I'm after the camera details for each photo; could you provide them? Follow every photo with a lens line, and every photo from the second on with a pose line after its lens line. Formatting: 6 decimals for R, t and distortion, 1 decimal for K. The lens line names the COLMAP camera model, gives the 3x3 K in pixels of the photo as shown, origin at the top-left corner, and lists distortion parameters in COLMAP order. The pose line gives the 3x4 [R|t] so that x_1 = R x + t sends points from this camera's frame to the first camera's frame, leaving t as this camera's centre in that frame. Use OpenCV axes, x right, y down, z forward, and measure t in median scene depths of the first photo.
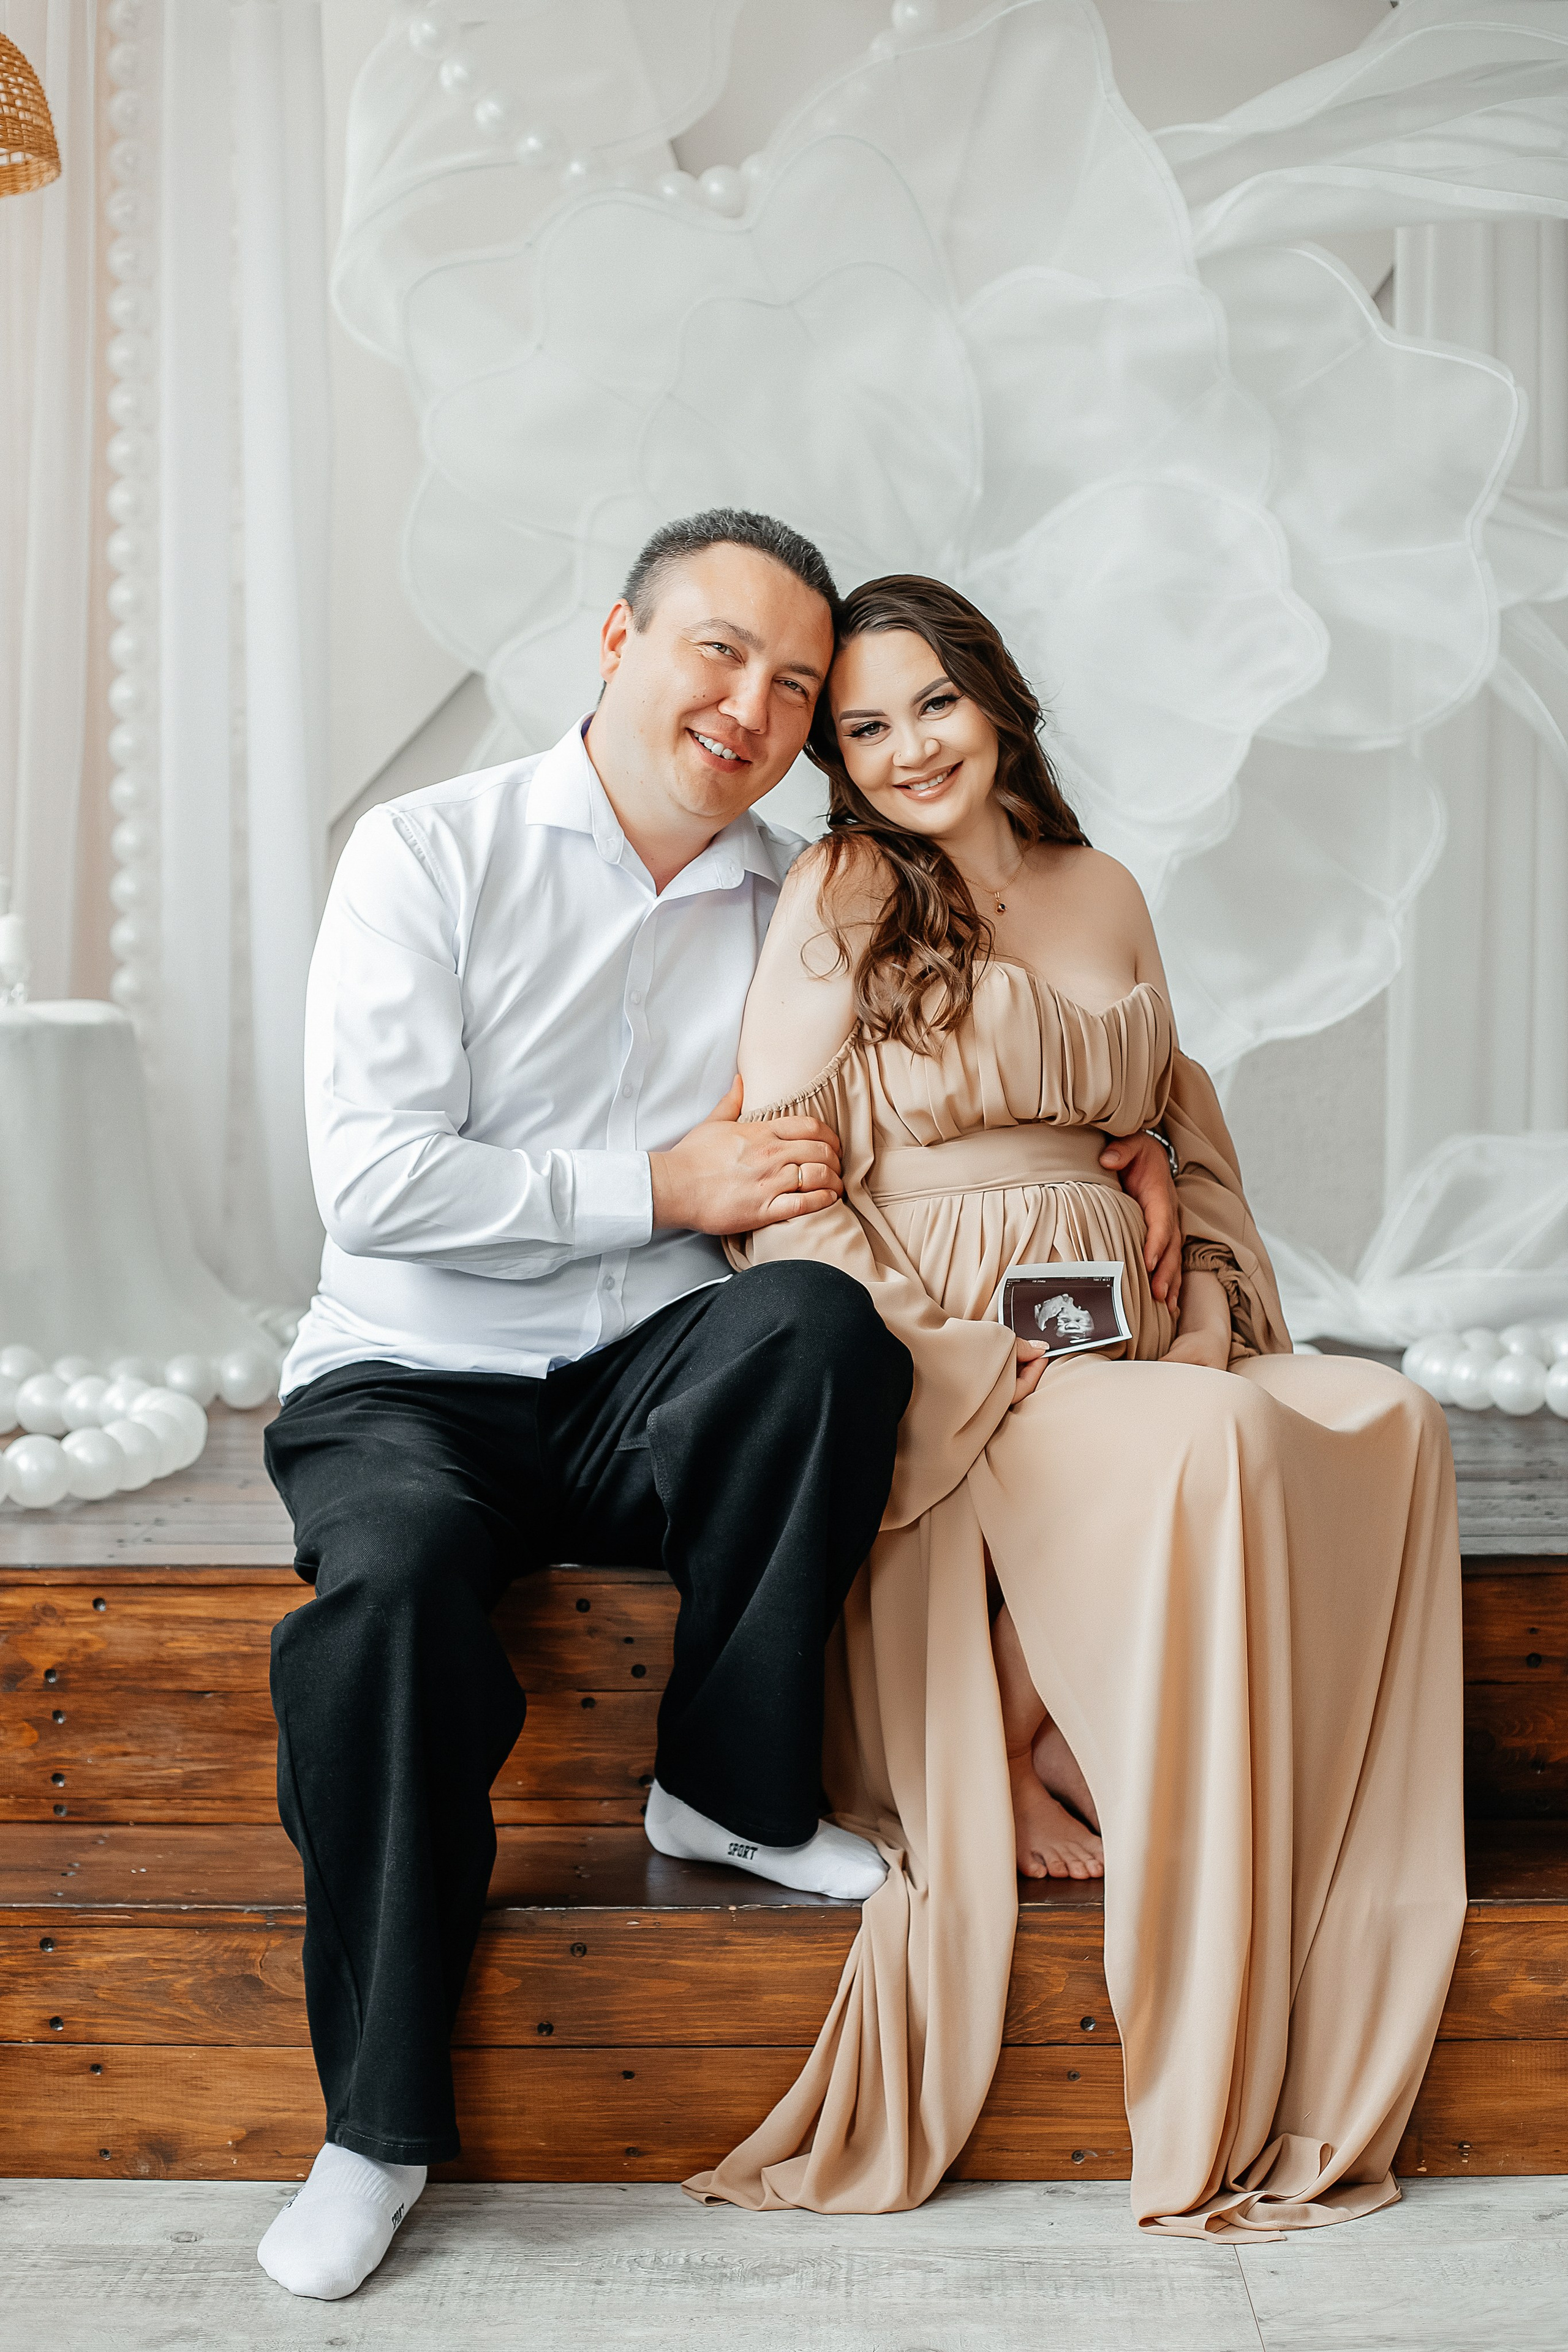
lens RADIAL K [[3495.4, 0, 784.0], [0, 3495.4, 1176.0], [0, 0, 1]] dist [-0.097816, -0.043233]
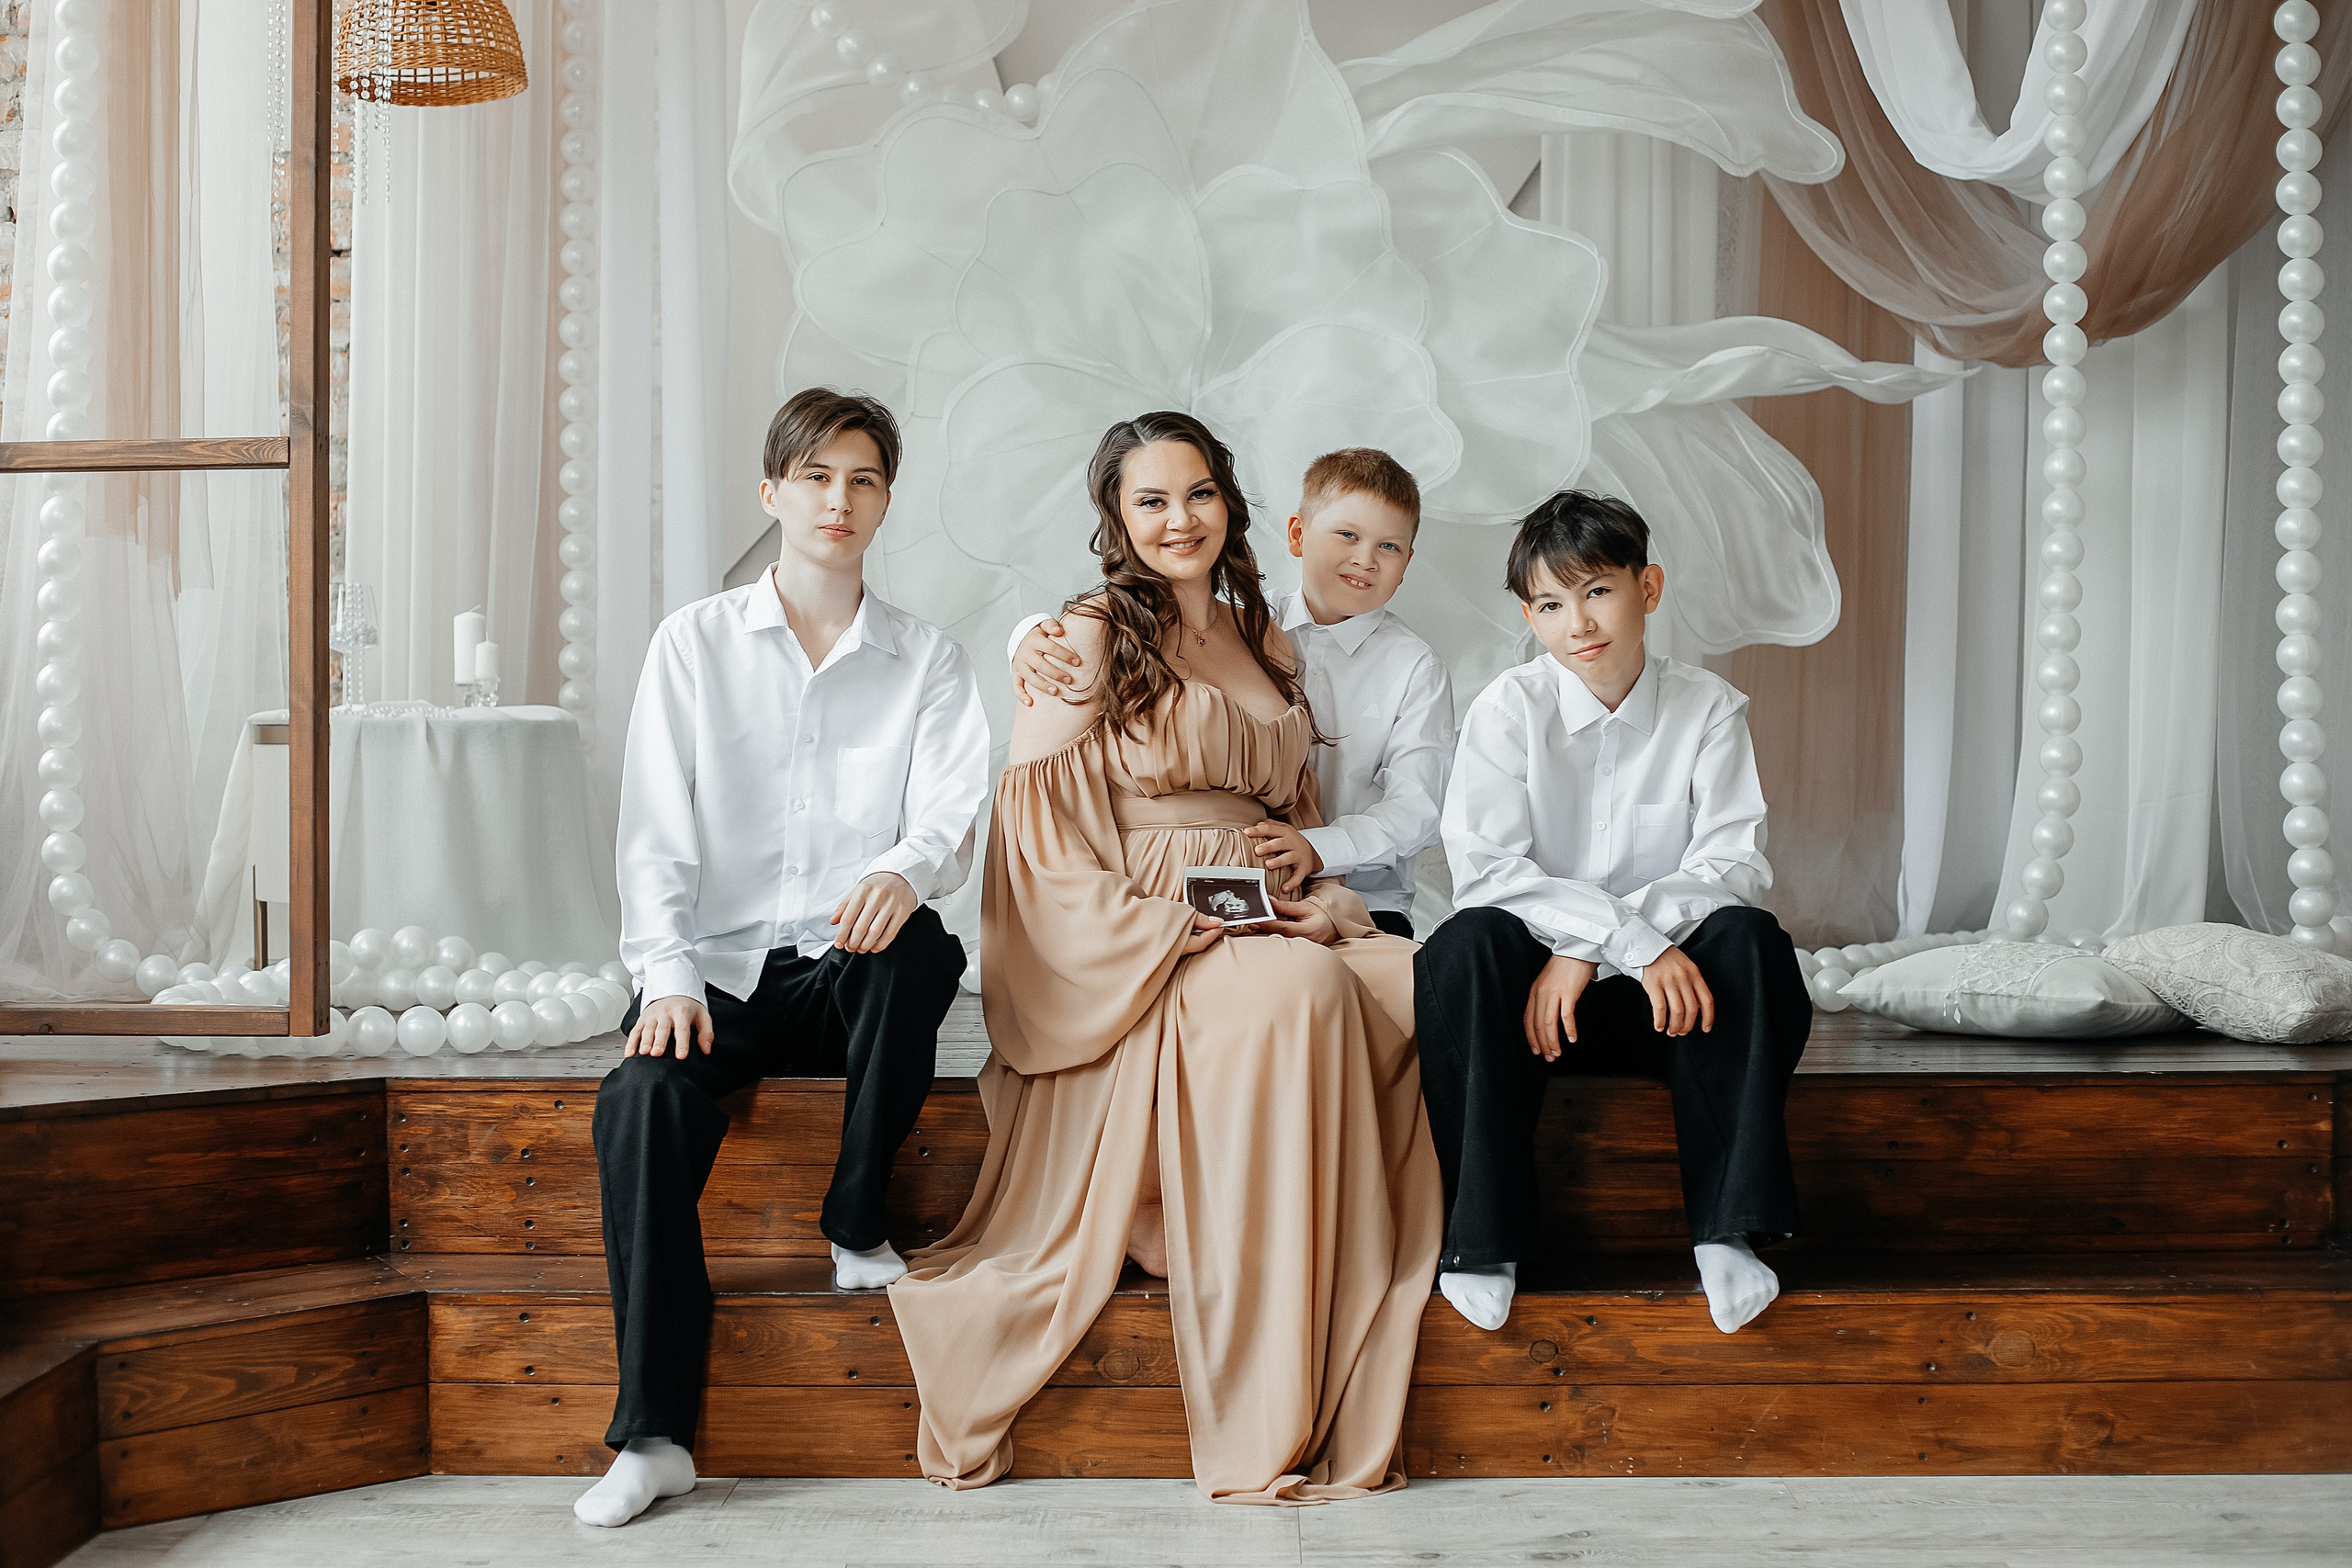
lens RADIAL K [[3495.0, 0, 1176.0], [0, 3495.0, 784.0], [0, 0, 1]] dist [-0.097816, -0.043233]
pose [[0.999978, 0.005094, -0.004343, 0.051331], [-0.005255, 0.999269, -0.037857, 0.030182], [0.004147, 0.037879, 0.999274, -0.349082]]
